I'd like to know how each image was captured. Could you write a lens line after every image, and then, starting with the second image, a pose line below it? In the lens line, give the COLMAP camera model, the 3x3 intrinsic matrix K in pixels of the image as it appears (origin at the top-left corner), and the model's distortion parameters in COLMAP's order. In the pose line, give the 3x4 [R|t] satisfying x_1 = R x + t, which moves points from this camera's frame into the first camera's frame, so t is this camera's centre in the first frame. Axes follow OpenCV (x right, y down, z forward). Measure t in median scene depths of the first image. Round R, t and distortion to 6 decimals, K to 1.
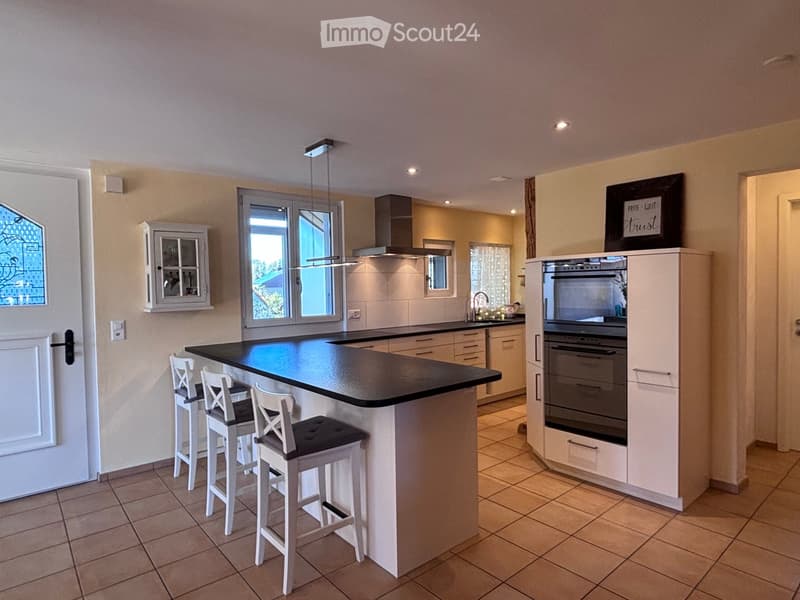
lens RADIAL K [[470.1, 0, 399.0], [0, 470.1, 299.3], [0, 0, 1]] dist [-0.003636, -0.003017]
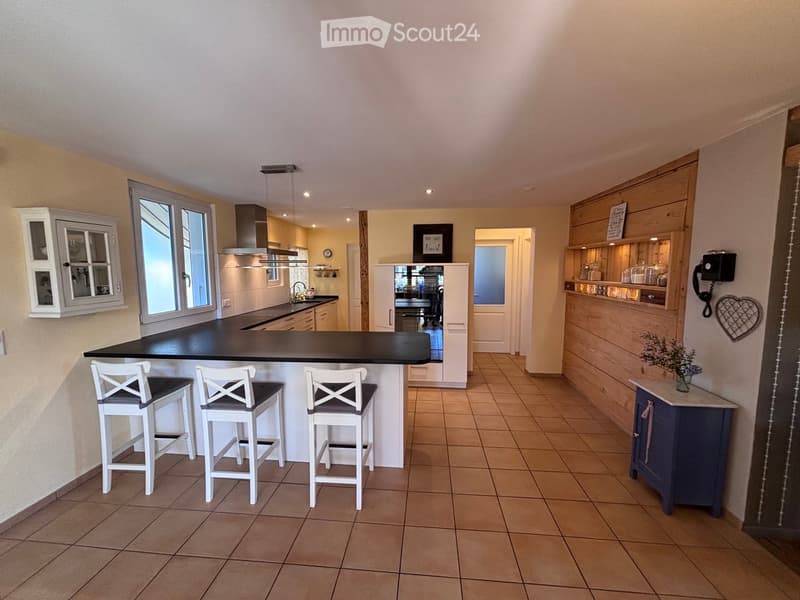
lens RADIAL K [[322.2, 0, 398.9], [0, 322.2, 299.8], [0, 0, 1]] dist [-0.000356, -0.000349]
pose [[0.708154, -0.053623, 0.704019, -0.483827], [0.010635, 0.997809, 0.065302, -0.033985], [-0.705978, -0.038756, 0.707173, 0.158883]]
